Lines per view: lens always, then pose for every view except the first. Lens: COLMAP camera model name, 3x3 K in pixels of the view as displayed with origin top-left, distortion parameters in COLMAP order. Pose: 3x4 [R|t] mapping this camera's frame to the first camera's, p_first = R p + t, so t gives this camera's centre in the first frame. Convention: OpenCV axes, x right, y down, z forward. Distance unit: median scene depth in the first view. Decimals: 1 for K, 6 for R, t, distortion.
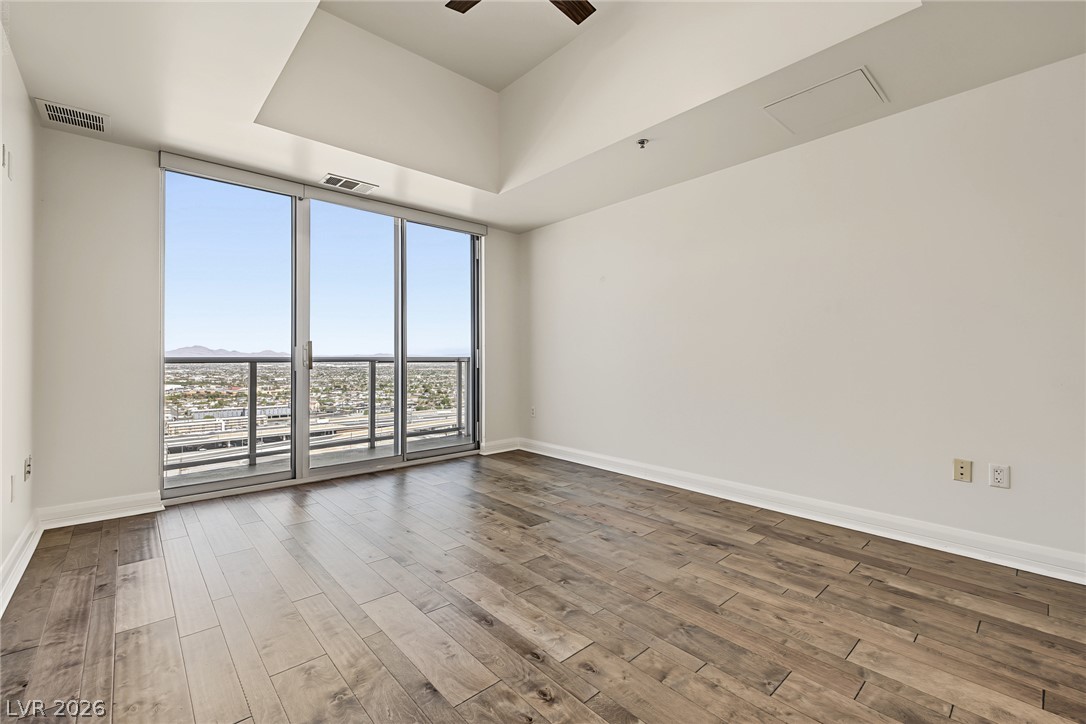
lens RADIAL K [[464.1, 0, 548.4], [0, 464.1, 365.3], [0, 0, 1]] dist [0.013570, -0.004591]
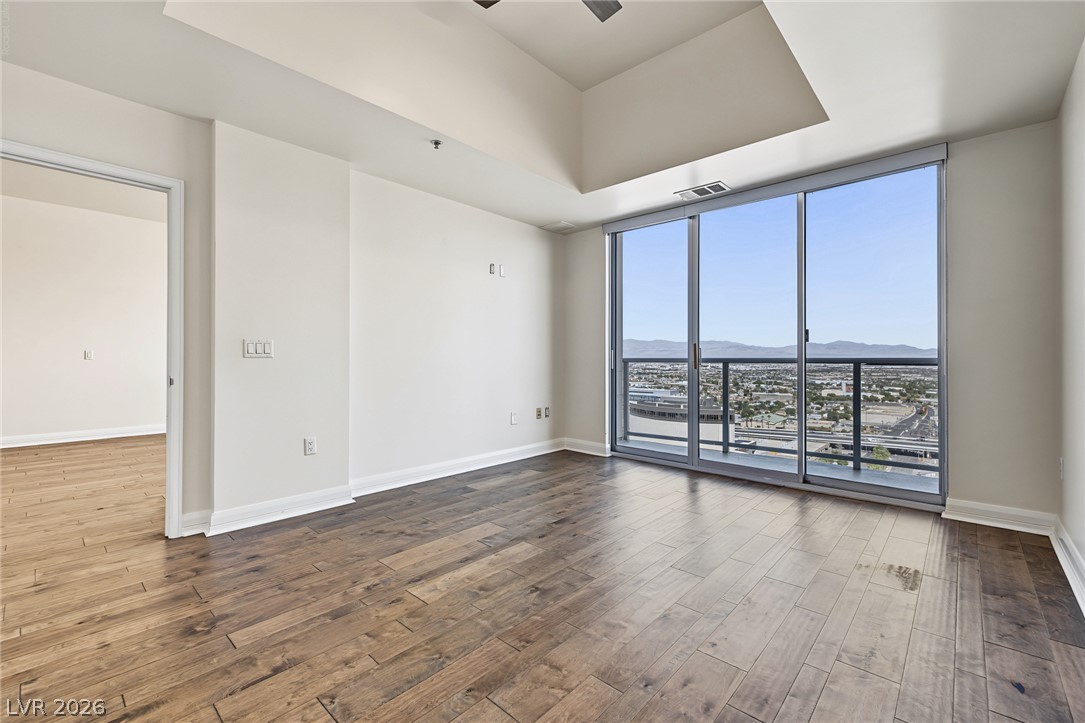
lens RADIAL K [[463.7, 0, 524.0], [0, 463.7, 366.3], [0, 0, 1]] dist [0.013570, -0.004591]
pose [[0.071916, 0.018395, -0.997241, 0.851248], [-0.018562, 0.999681, 0.017102, -0.012255], [0.997238, 0.017281, 0.072235, 0.778104]]
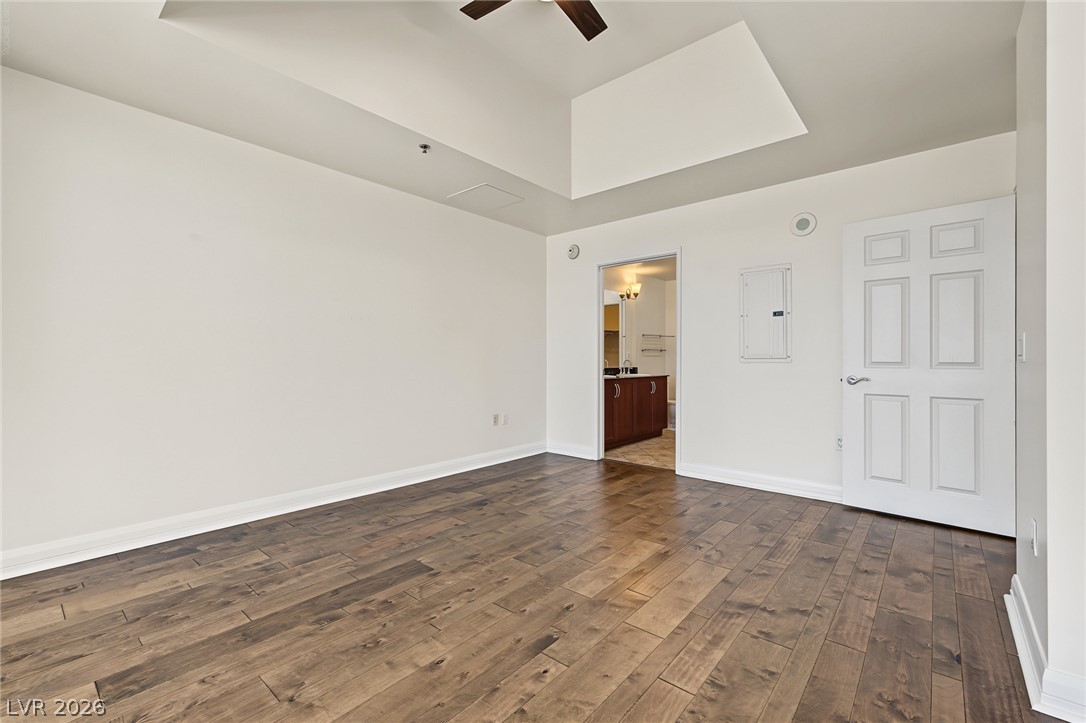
lens RADIAL K [[464.1, 0, 520.8], [0, 464.1, 370.0], [0, 0, 1]] dist [0.013570, -0.004591]
pose [[-0.099528, -0.022434, 0.994782, -0.983347], [0.018875, 0.999523, 0.024430, -0.022401], [-0.994856, 0.021208, -0.099057, 1.055744]]
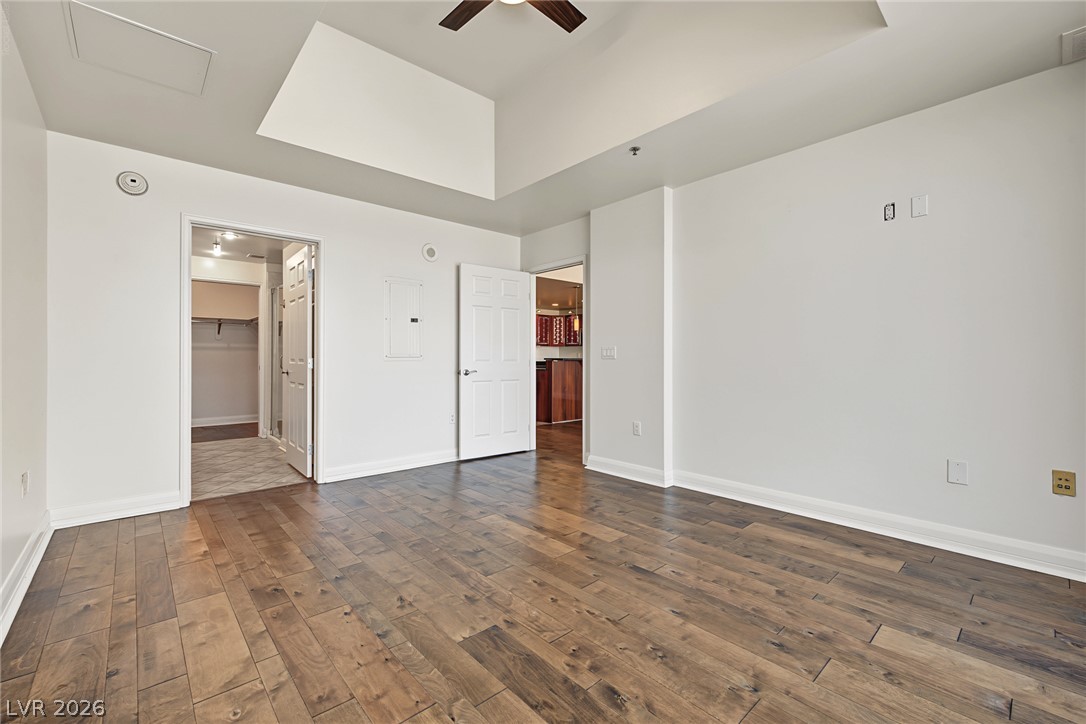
lens RADIAL K [[464.1, 0, 551.0], [0, 464.1, 363.1], [0, 0, 1]] dist [0.013570, -0.004591]
pose [[-0.999993, 0.002041, -0.003240, -0.129472], [0.001940, 0.999523, 0.030826, -0.037160], [0.003301, 0.030820, -0.999520, 1.866483]]
